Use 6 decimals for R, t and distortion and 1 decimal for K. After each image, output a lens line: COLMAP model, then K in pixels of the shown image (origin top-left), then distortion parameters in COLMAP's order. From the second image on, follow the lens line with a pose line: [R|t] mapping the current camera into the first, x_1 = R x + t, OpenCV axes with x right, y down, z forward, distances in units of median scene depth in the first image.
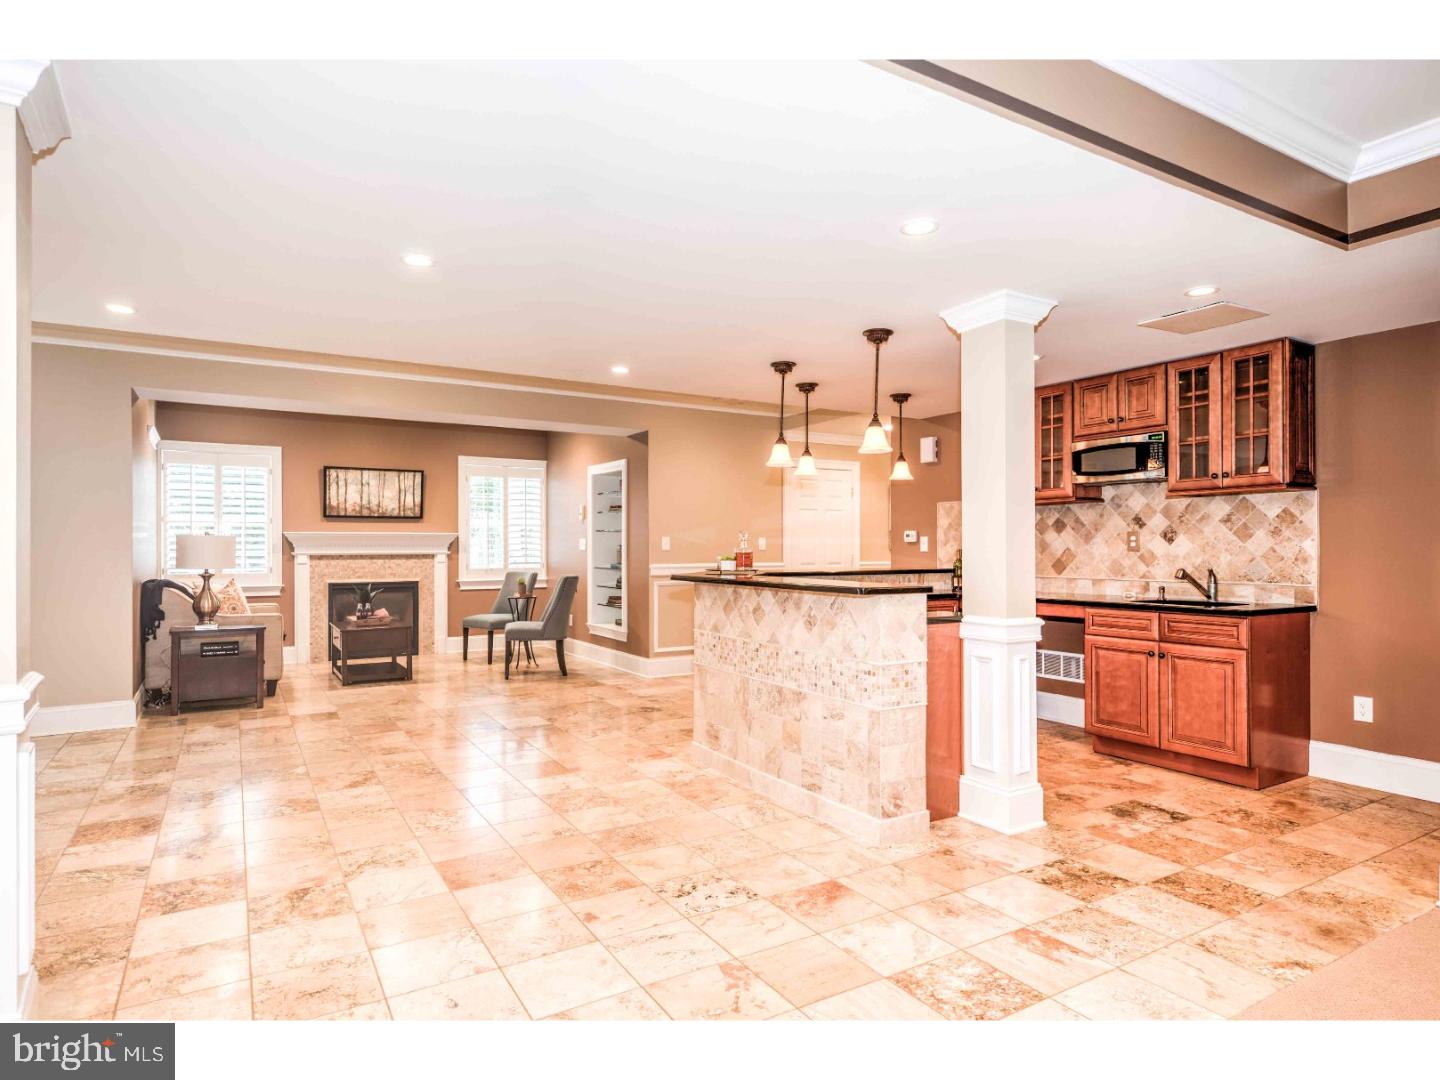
lens RADIAL K [[812.5, 0, 720.0], [0, 812.5, 540.0], [0, 0, 1]] dist [0.024472, 0.000458]
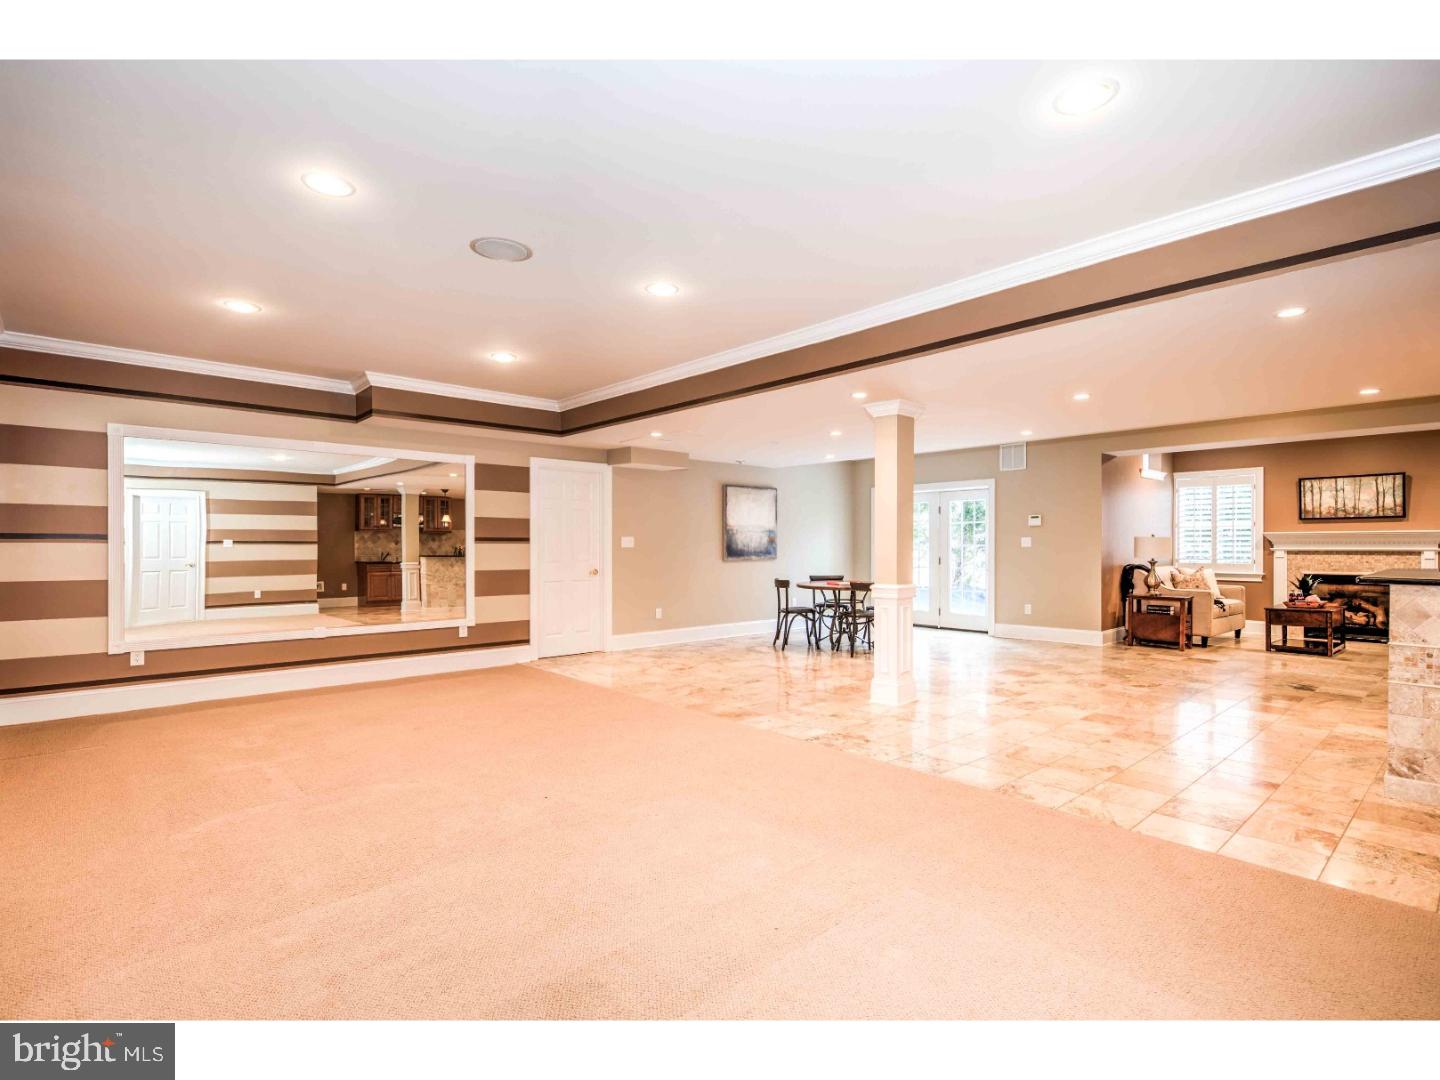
lens RADIAL K [[720.3, 0, 720.0], [0, 720.3, 540.0], [0, 0, 1]] dist [0.028011, -0.009105]
pose [[0.179803, -0.008605, -0.983665, 0.438560], [0.010532, 0.999921, -0.006823, 0.000473], [0.983646, -0.009133, 0.179879, -0.056005]]
